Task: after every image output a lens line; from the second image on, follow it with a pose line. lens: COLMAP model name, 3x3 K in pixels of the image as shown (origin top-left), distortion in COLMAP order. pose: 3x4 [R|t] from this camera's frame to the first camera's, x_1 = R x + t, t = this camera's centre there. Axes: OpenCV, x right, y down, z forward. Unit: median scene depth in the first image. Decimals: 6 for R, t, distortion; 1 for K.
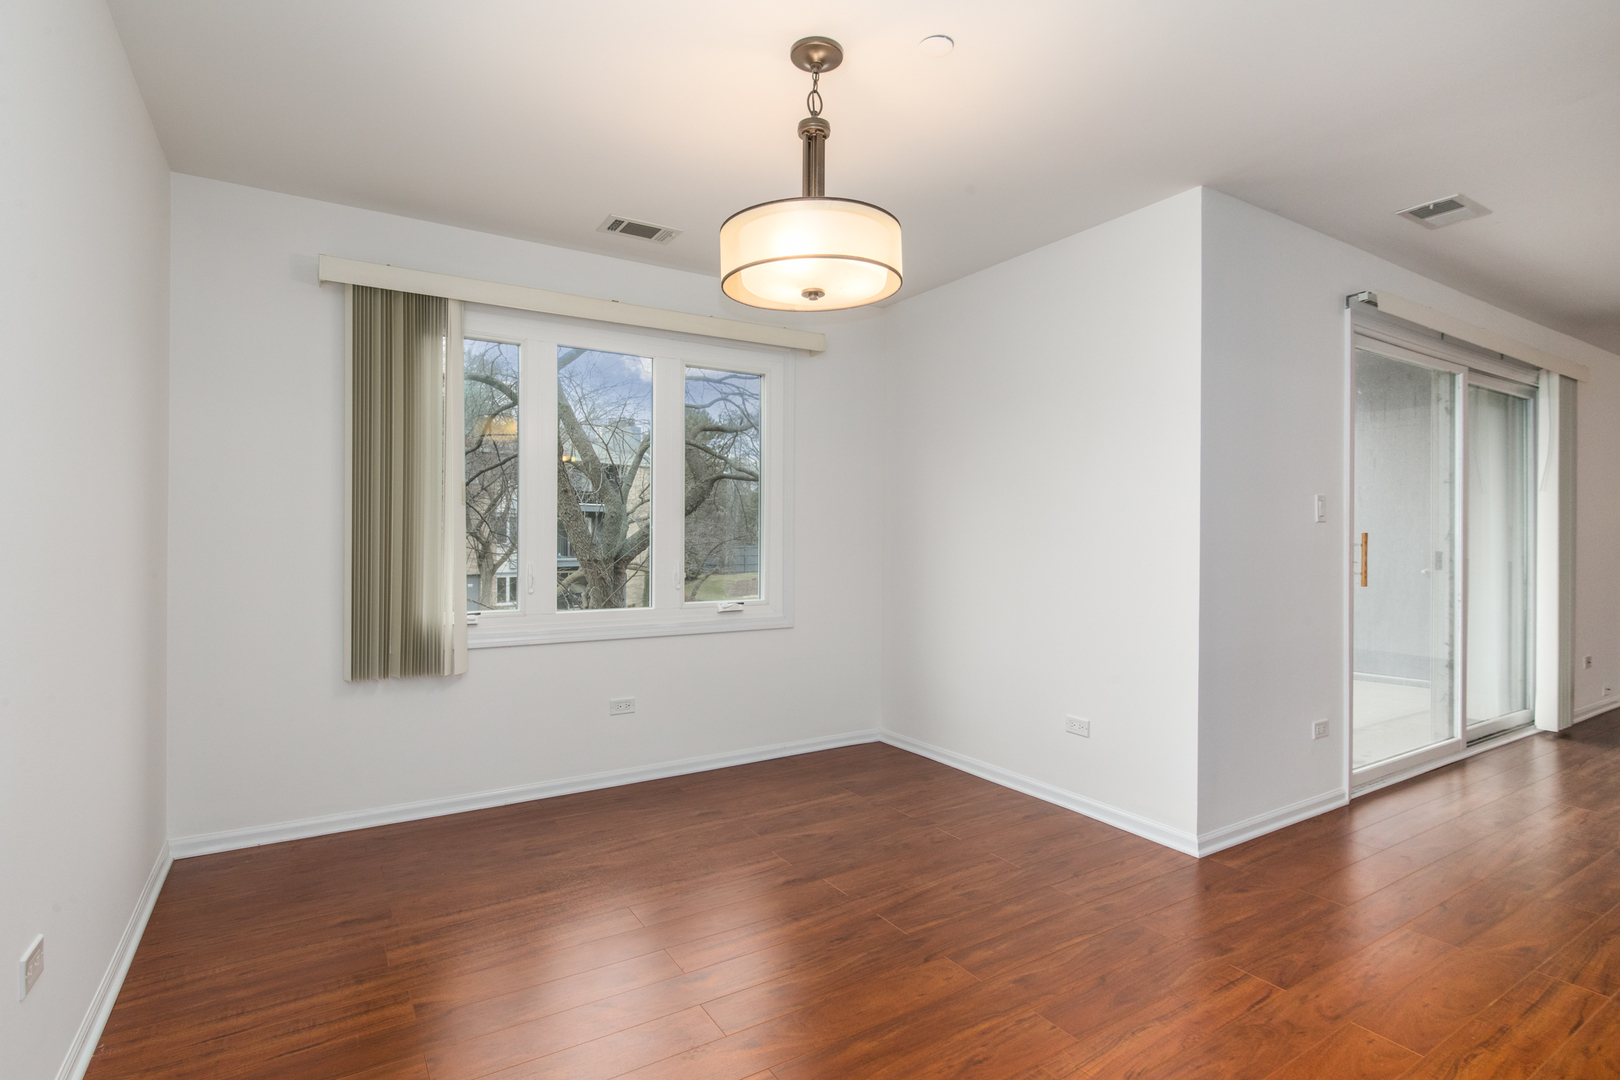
lens RADIAL K [[785.8, 0, 816.7], [0, 785.8, 538.9], [0, 0, 1]] dist [0.001333, 0.000258]
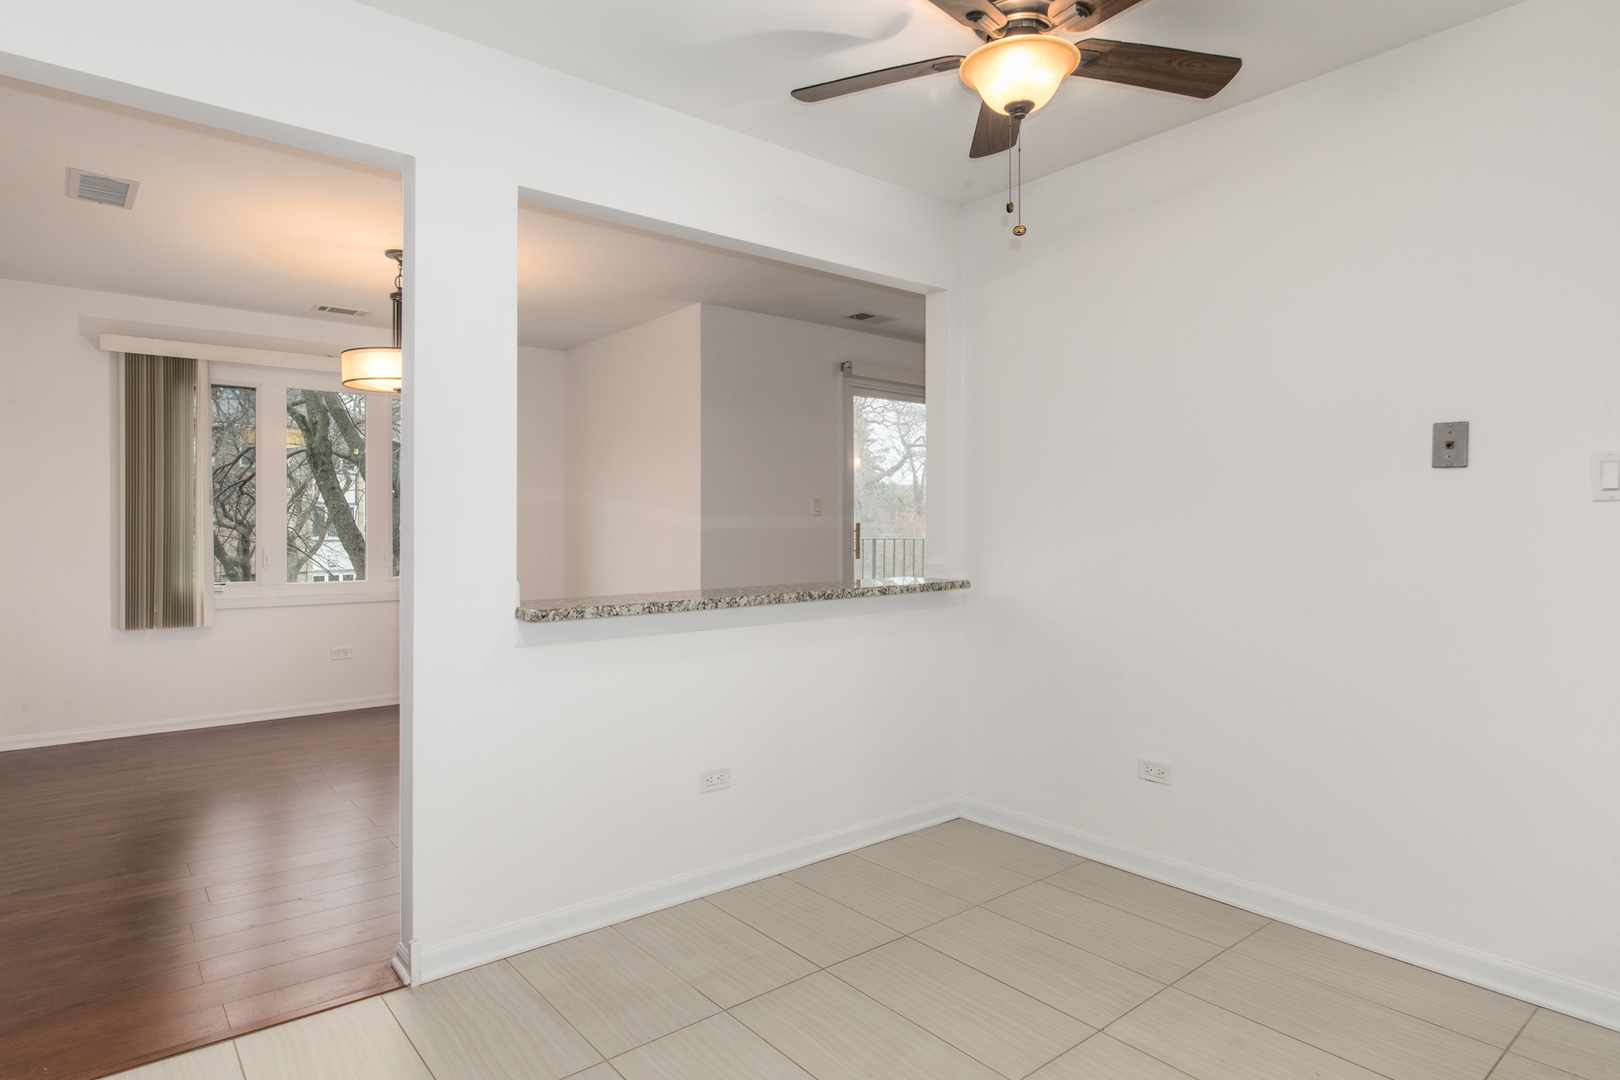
lens RADIAL K [[899.8, 0, 802.4], [0, 899.8, 530.6], [0, 0, 1]] dist [-0.004136, 0.000023]
pose [[0.994905, -0.006736, 0.100587, 0.456507], [0.006362, 0.999972, 0.004039, -0.000278], [-0.100612, -0.003378, 0.994920, -0.728675]]
